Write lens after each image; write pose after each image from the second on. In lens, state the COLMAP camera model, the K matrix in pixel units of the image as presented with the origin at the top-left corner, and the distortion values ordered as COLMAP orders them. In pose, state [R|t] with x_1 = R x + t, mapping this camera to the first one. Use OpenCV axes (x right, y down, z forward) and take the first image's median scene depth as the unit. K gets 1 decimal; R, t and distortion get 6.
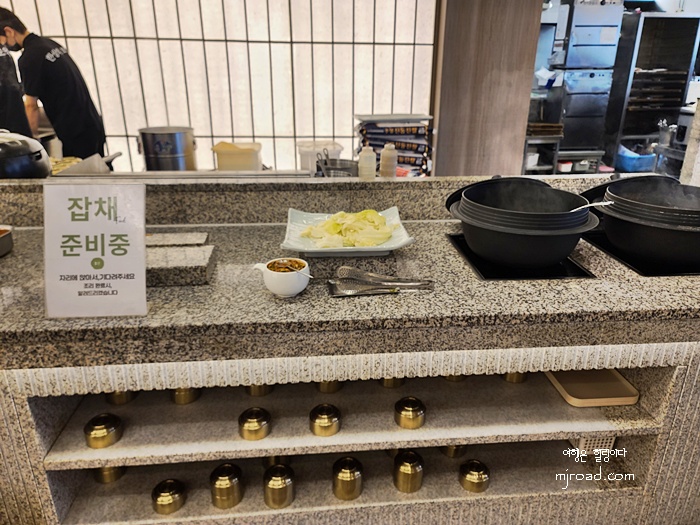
lens RADIAL K [[515.3, 0, 354.8], [0, 515.3, 256.5], [0, 0, 1]] dist [0.039098, -0.034058]
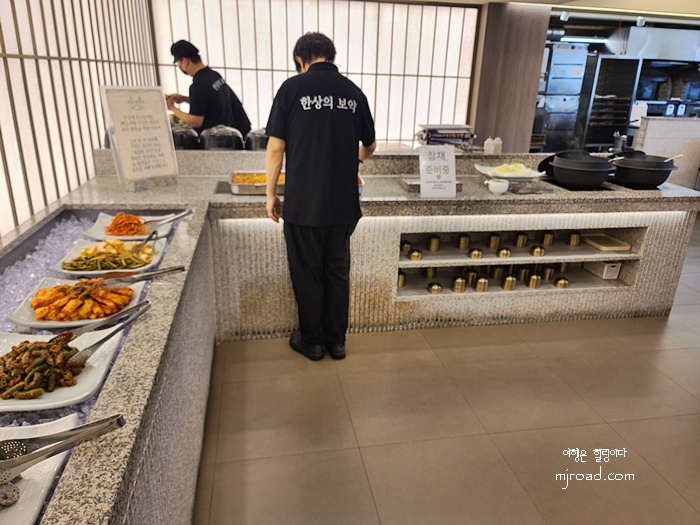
lens RADIAL K [[515.3, 0, 345.5], [0, 515.3, 267.7], [0, 0, 1]] dist [0.039098, -0.034058]
pose [[0.996292, -0.008446, 0.085619, -0.285356], [0.008983, 0.999942, -0.005900, 0.115751], [-0.085564, 0.006647, 0.996311, -0.369933]]
